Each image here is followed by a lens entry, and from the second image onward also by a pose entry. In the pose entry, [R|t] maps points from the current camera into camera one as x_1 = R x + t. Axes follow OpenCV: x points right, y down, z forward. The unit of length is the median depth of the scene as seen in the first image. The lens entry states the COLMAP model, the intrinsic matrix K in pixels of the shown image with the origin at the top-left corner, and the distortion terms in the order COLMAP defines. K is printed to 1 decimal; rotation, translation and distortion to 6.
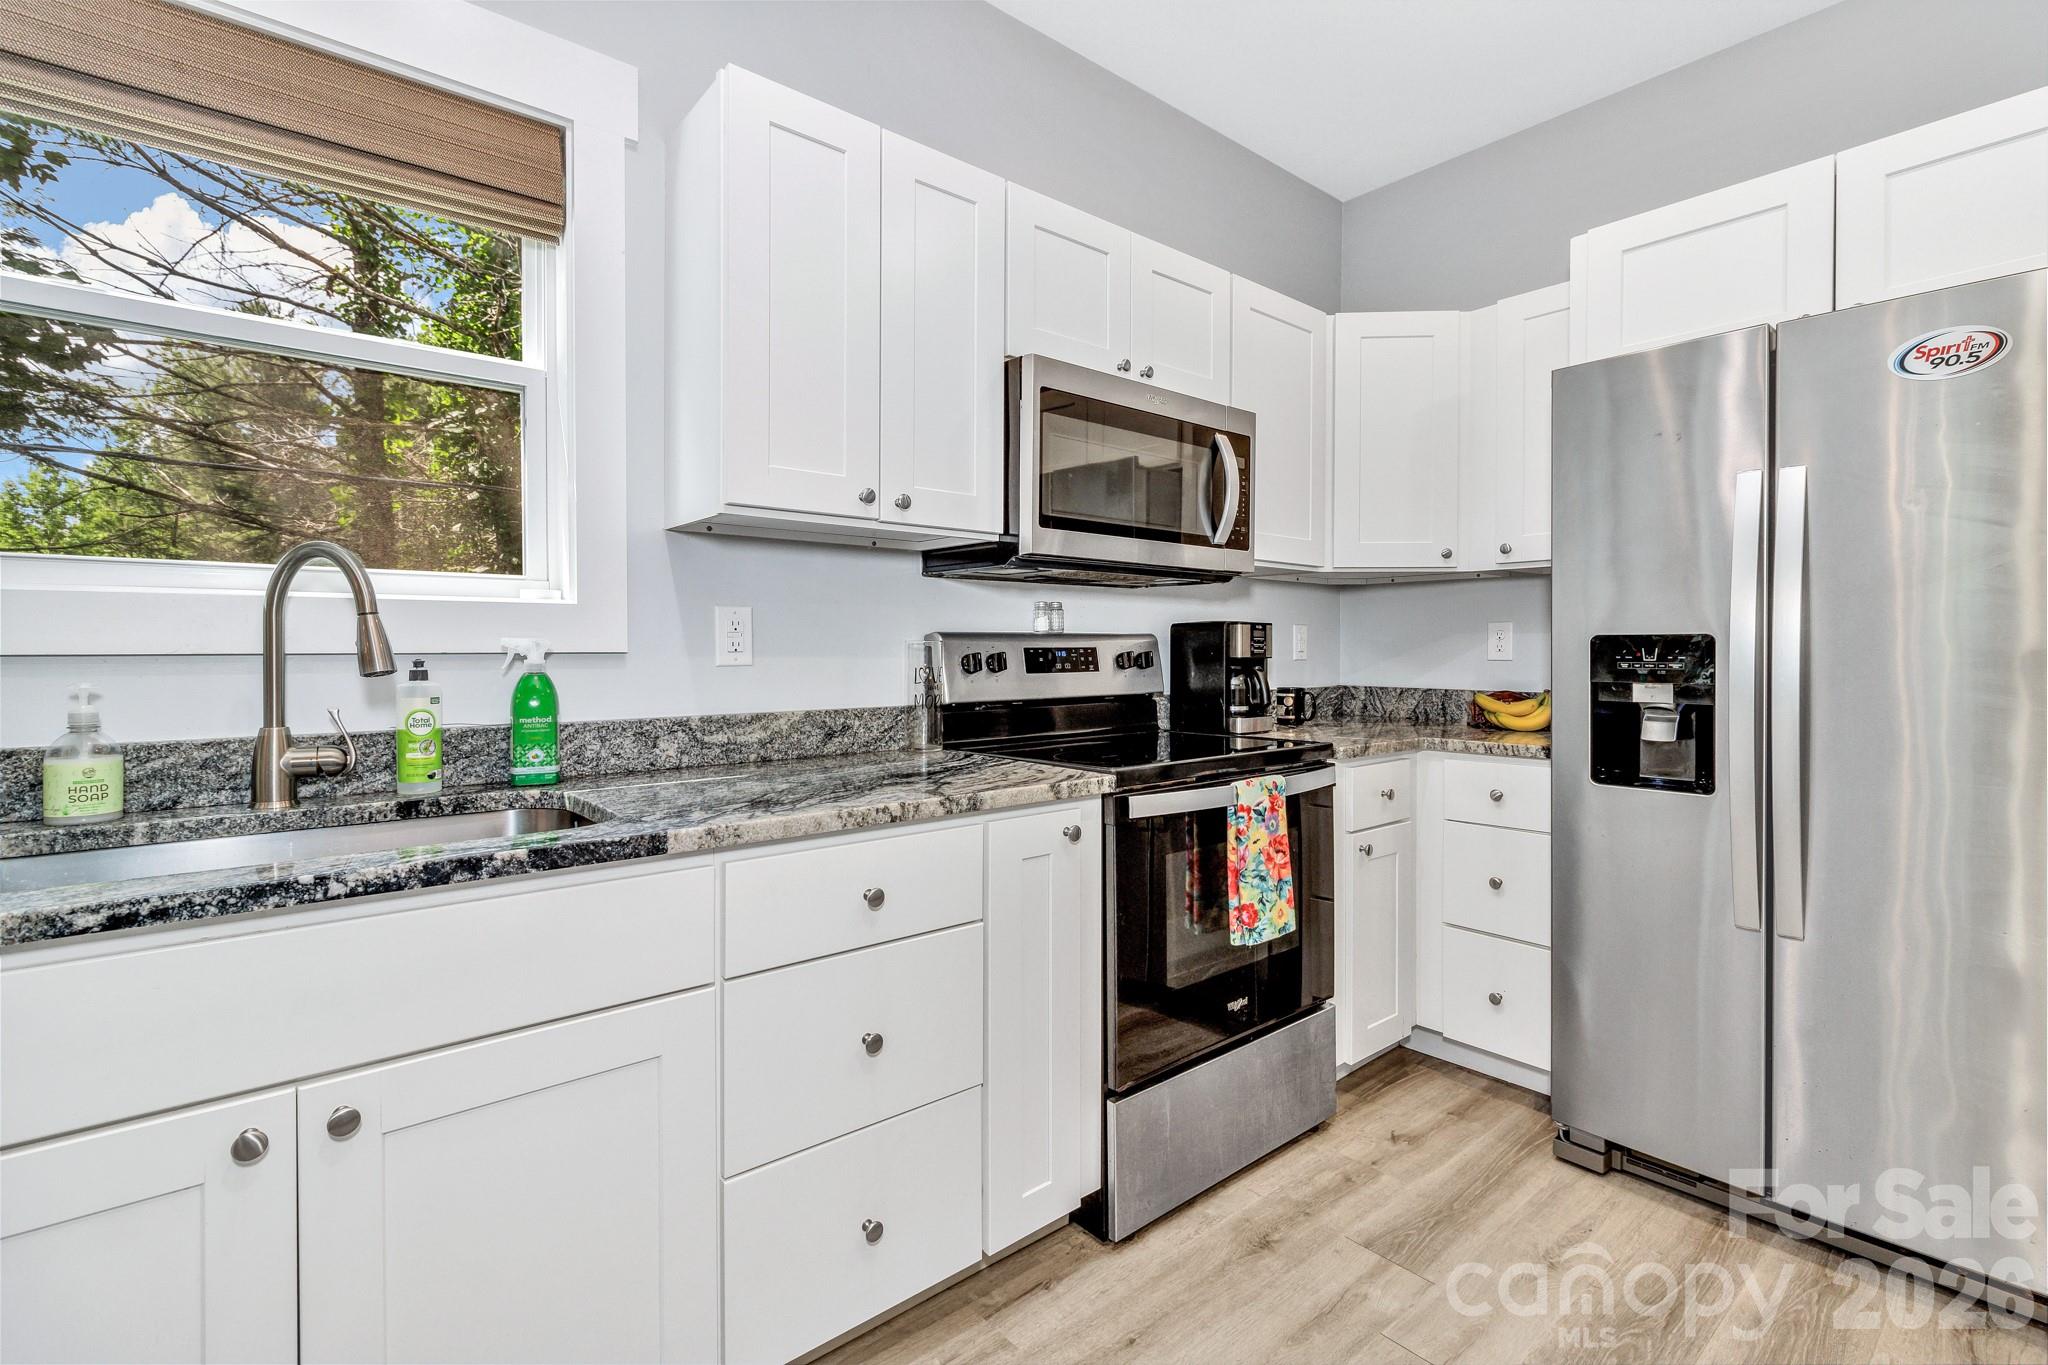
lens RADIAL K [[944.0, 0, 1029.4], [0, 944.0, 659.1], [0, 0, 1]] dist [0.001525, -0.000024]
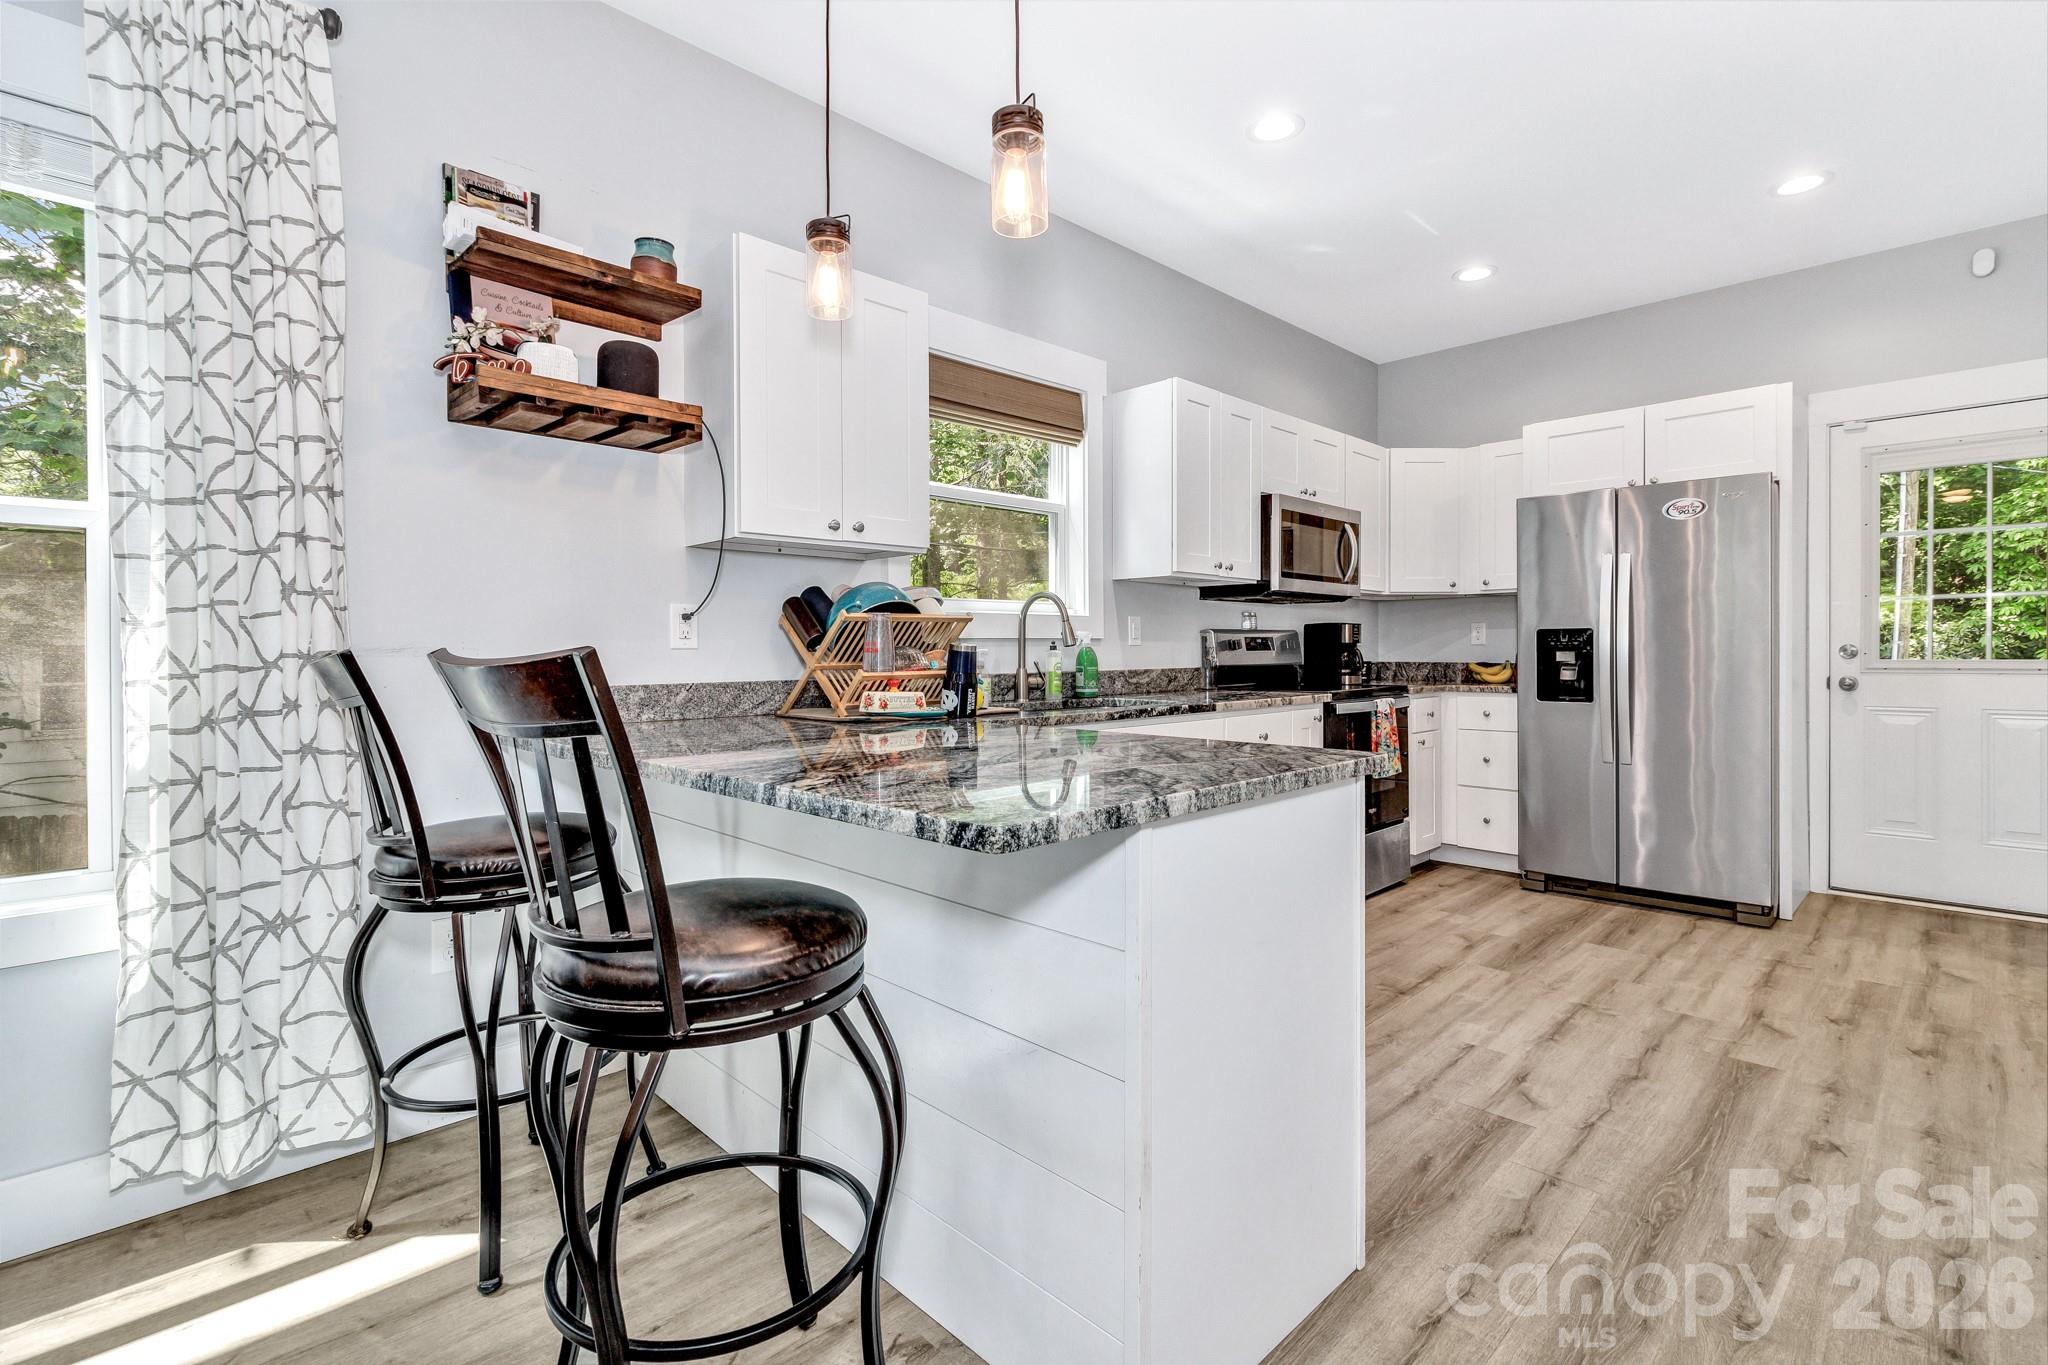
lens RADIAL K [[944.0, 0, 1029.4], [0, 944.0, 659.1], [0, 0, 1]] dist [0.001525, -0.000024]
pose [[0.996976, -0.006605, 0.077425, -0.675342], [0.006729, 0.999976, -0.001339, 0.036009], [-0.077415, 0.001856, 0.996997, -0.978335]]
